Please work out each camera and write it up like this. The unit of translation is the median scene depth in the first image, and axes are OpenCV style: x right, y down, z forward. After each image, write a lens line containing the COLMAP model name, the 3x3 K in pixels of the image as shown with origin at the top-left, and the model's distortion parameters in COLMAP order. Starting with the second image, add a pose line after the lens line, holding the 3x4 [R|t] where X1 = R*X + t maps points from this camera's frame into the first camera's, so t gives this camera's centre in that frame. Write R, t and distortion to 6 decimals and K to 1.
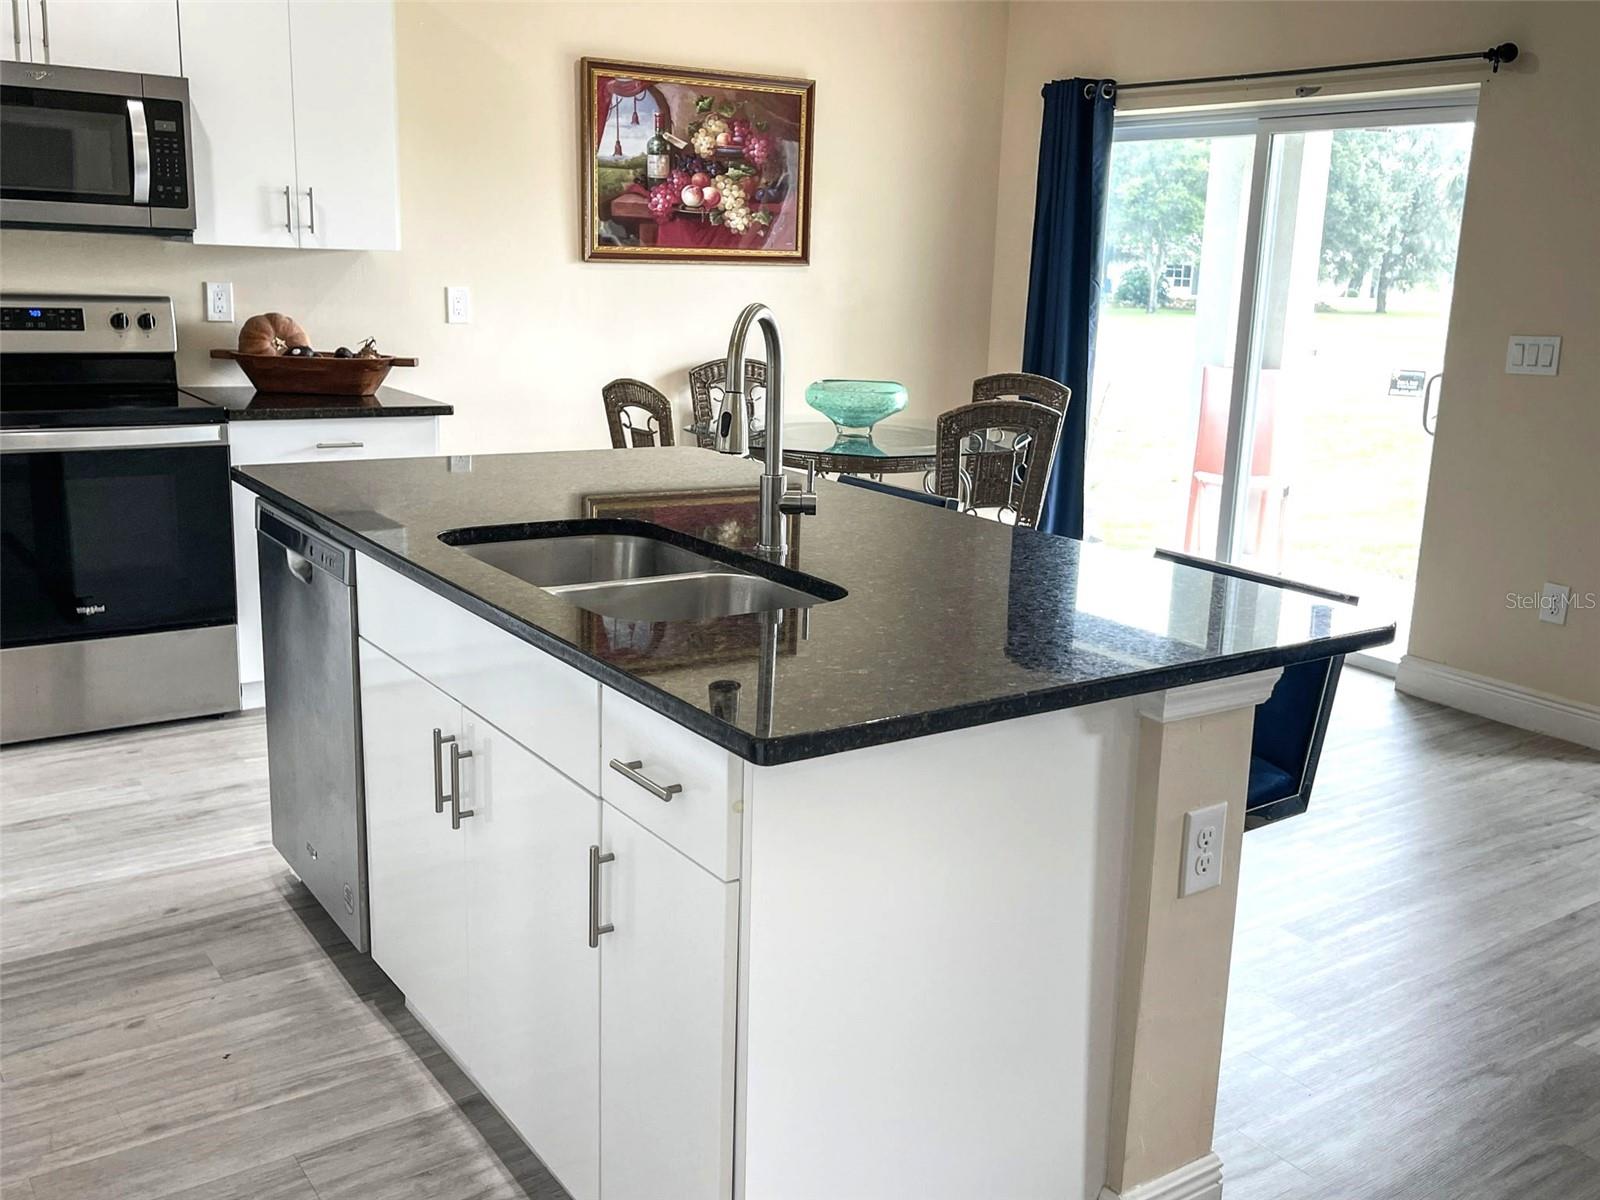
lens RADIAL K [[1480.8, 0, 827.2], [0, 1480.8, 580.7], [0, 0, 1]] dist [0.028001, 0.000000]
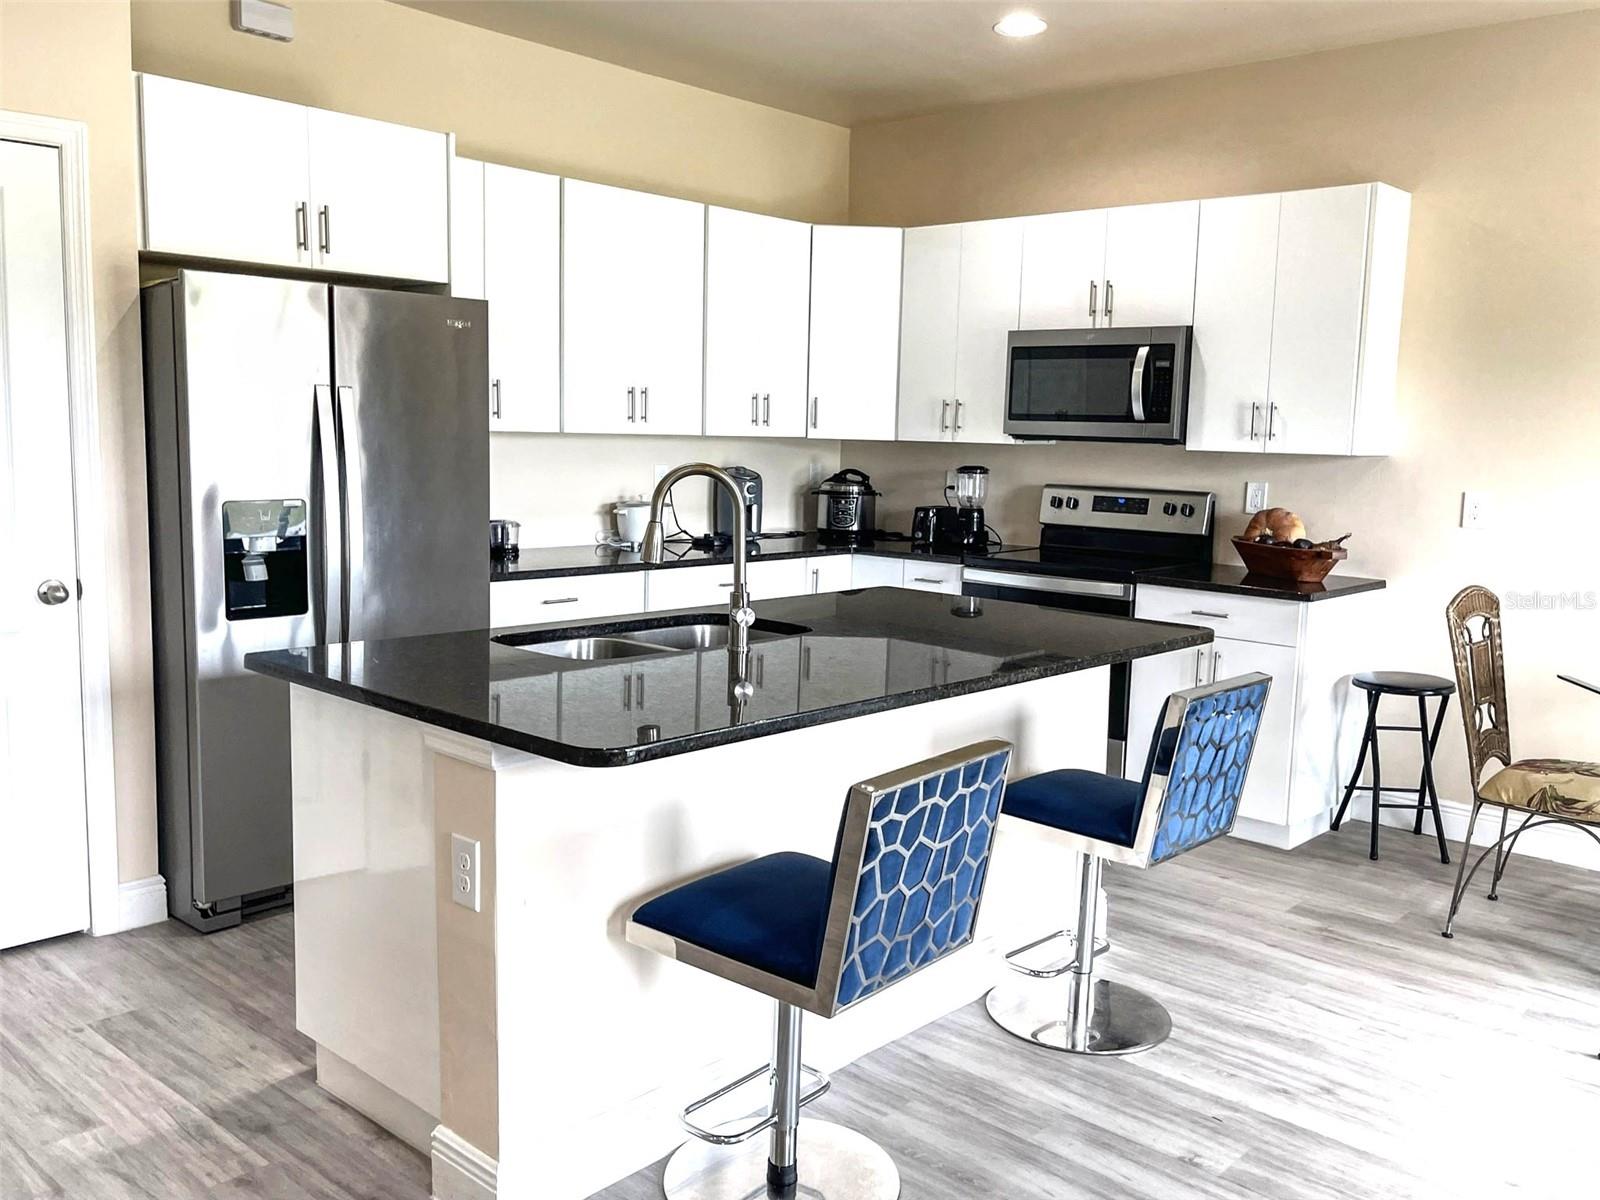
lens RADIAL K [[1368.4, 0, 813.0], [0, 1368.4, 605.0], [0, 0, 1]] dist [0.044563, -0.042244]
pose [[0.213958, 0.094132, -0.972297, 0.632458], [-0.229239, 0.972389, 0.043695, -0.069905], [0.949564, 0.213540, 0.229629, 0.425632]]
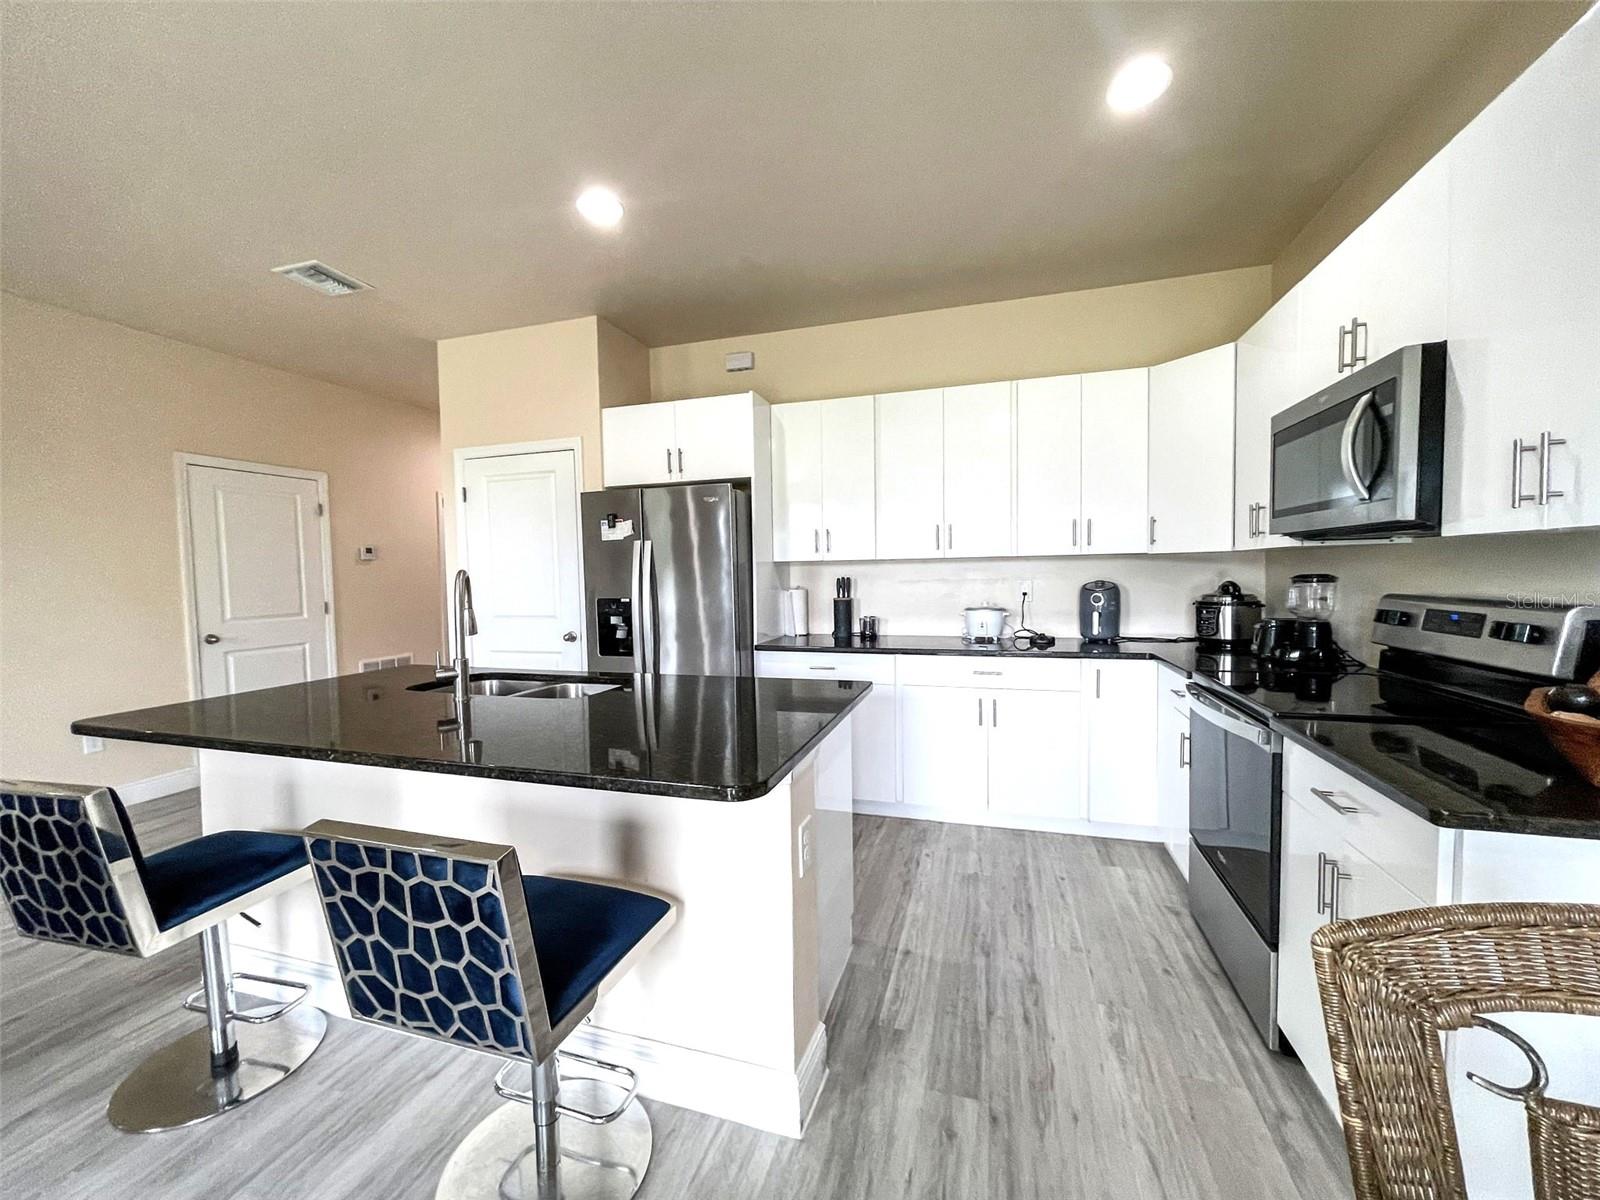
lens RADIAL K [[644.5, 0, 795.9], [0, 644.5, 601.3], [0, 0, 1]] dist [-0.002223, 0.001034]
pose [[-0.798384, 0.003098, -0.602141, 0.063128], [-0.143161, 0.970337, 0.194811, -0.198082], [0.584883, 0.241737, -0.774257, 1.013872]]
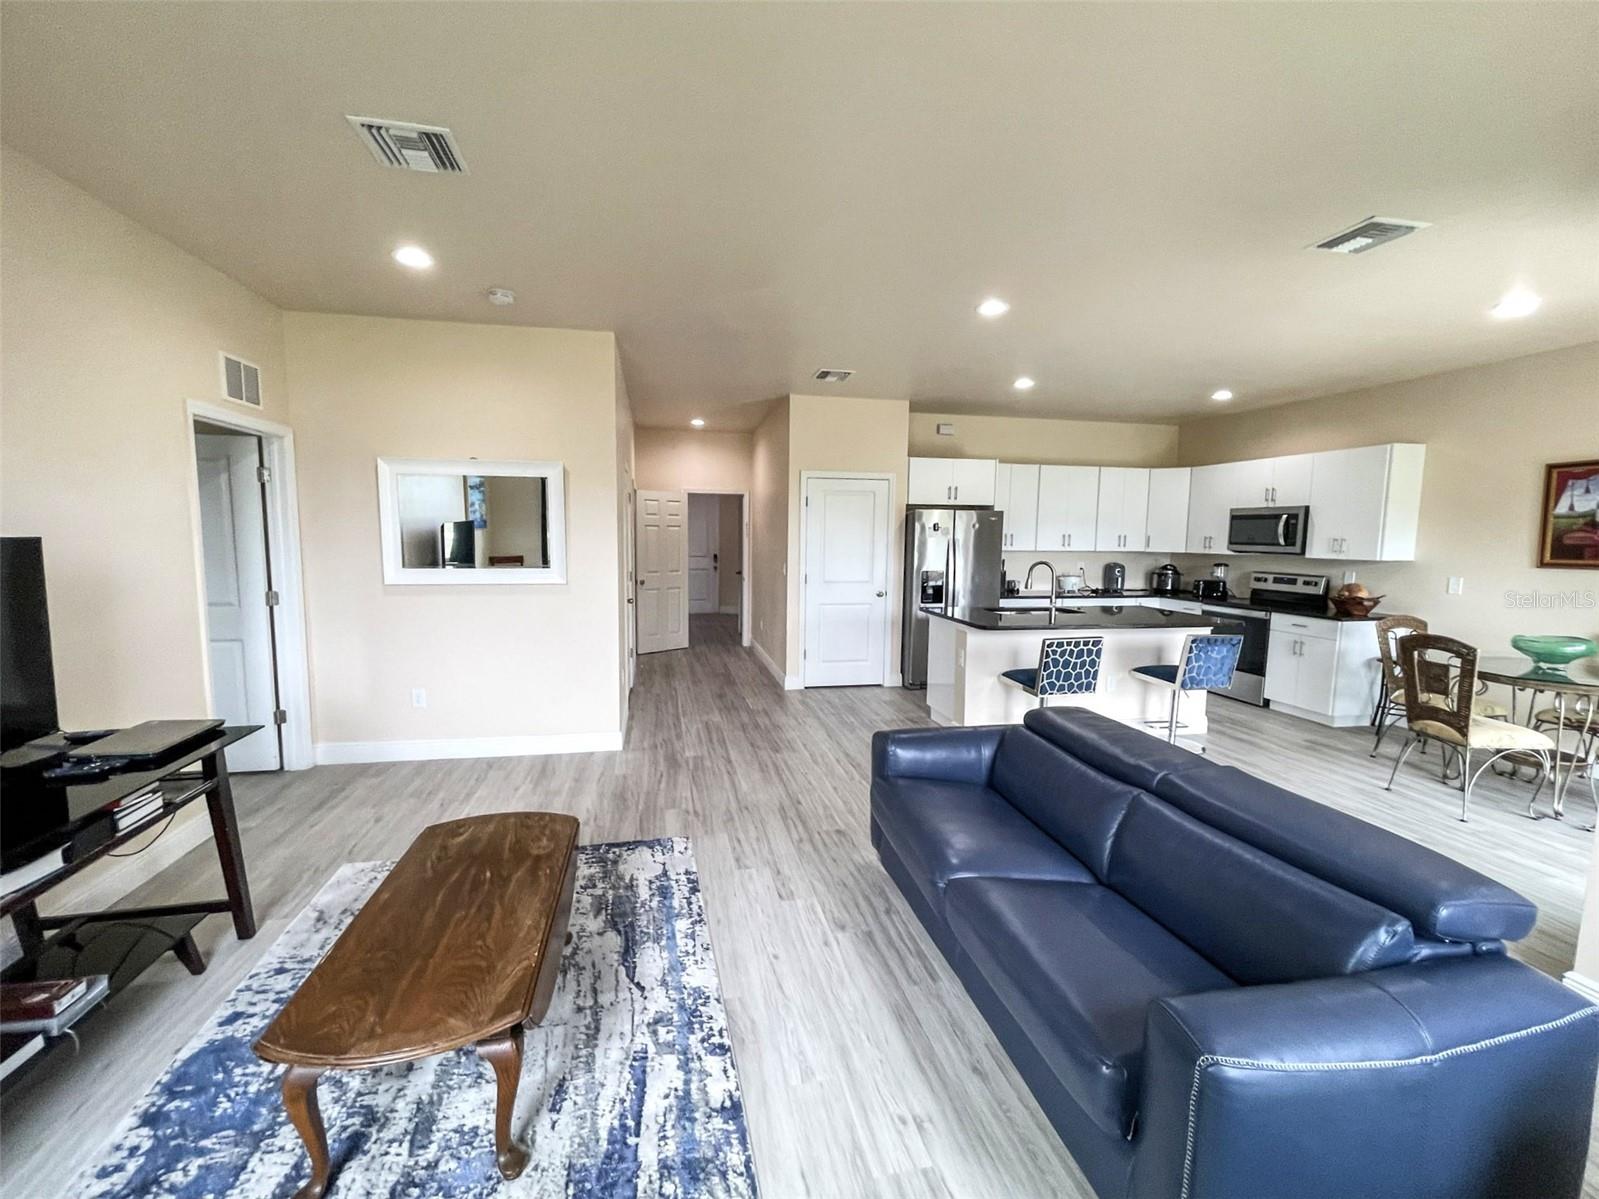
lens RADIAL K [[672.1, 0, 791.6], [0, 672.1, 603.2], [0, 0, 1]] dist [-0.002679, 0.002308]
pose [[-0.411883, 0.051535, -0.909778, 1.183613], [-0.223710, 0.962126, 0.155780, -0.108988], [0.883349, 0.267689, -0.384755, 0.590911]]
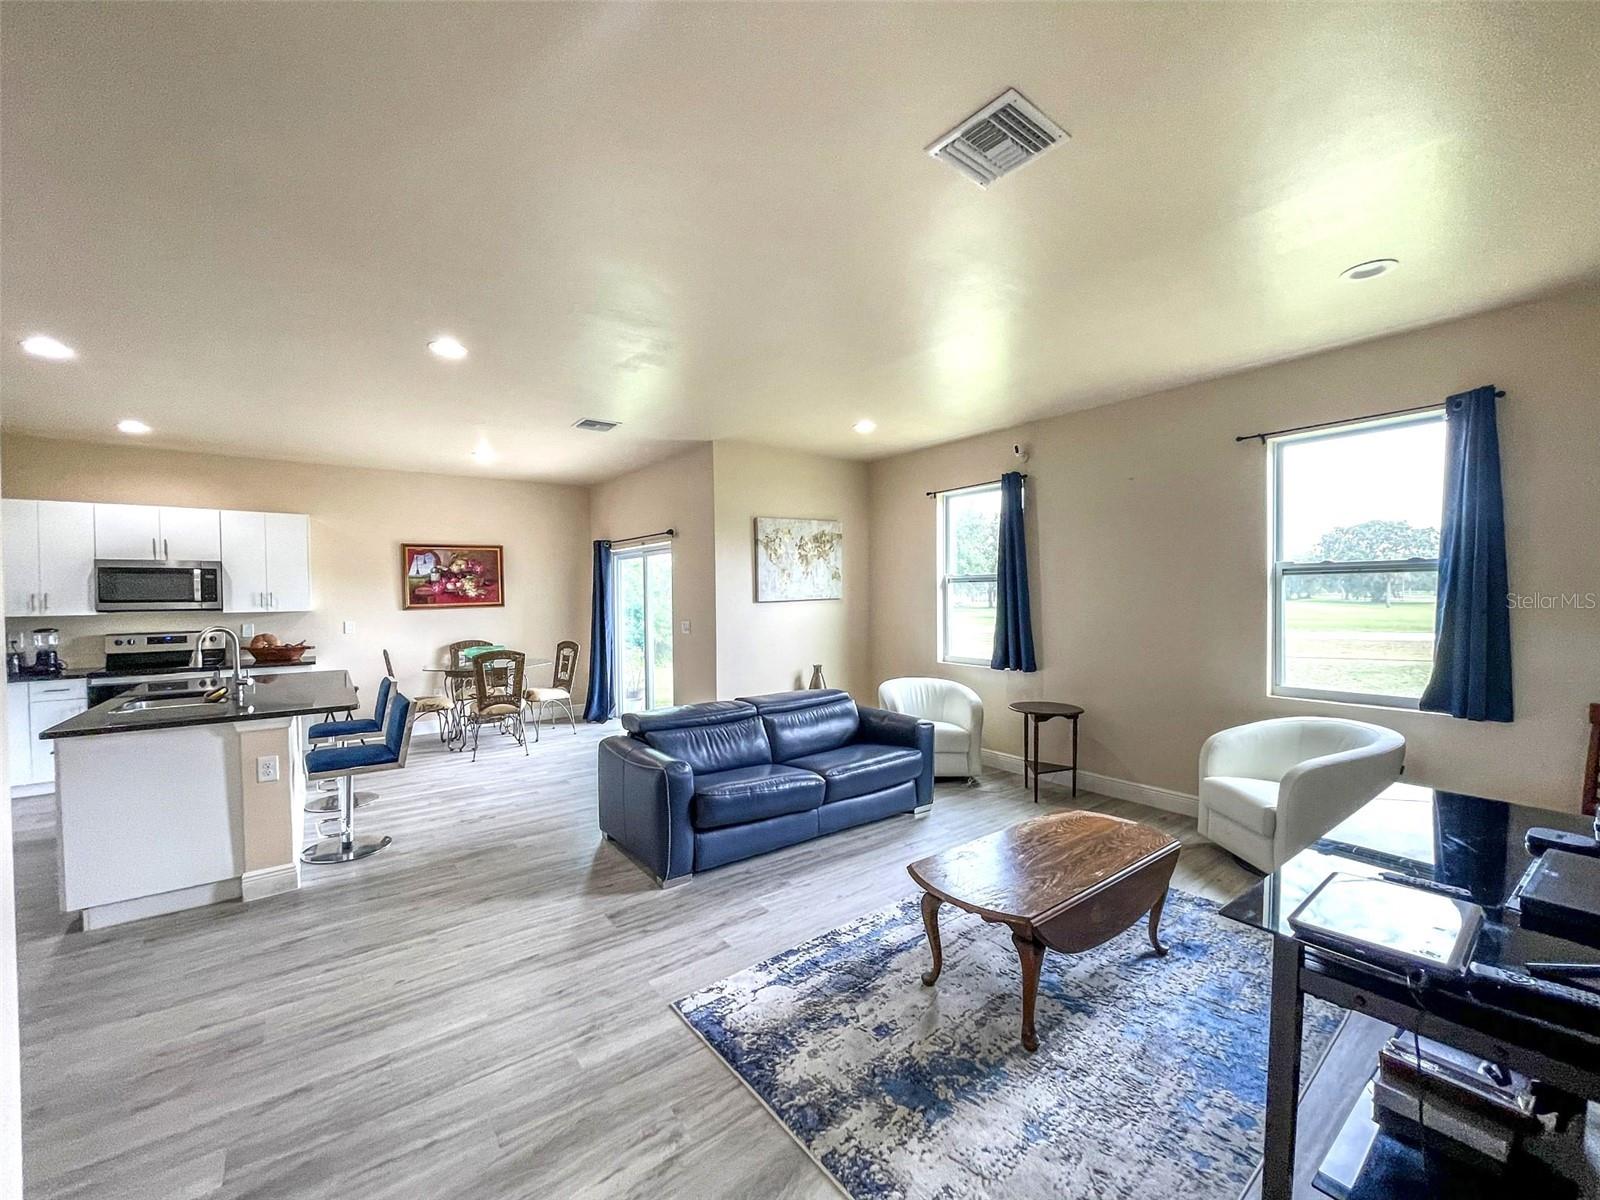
lens RADIAL K [[644.5, 0, 794.0], [0, 644.5, 603.4], [0, 0, 1]] dist [-0.002223, 0.001034]
pose [[0.998713, -0.048044, 0.016274, 0.678896], [0.050331, 0.978513, -0.199946, 0.072547], [-0.006318, 0.200508, 0.979672, -0.281967]]
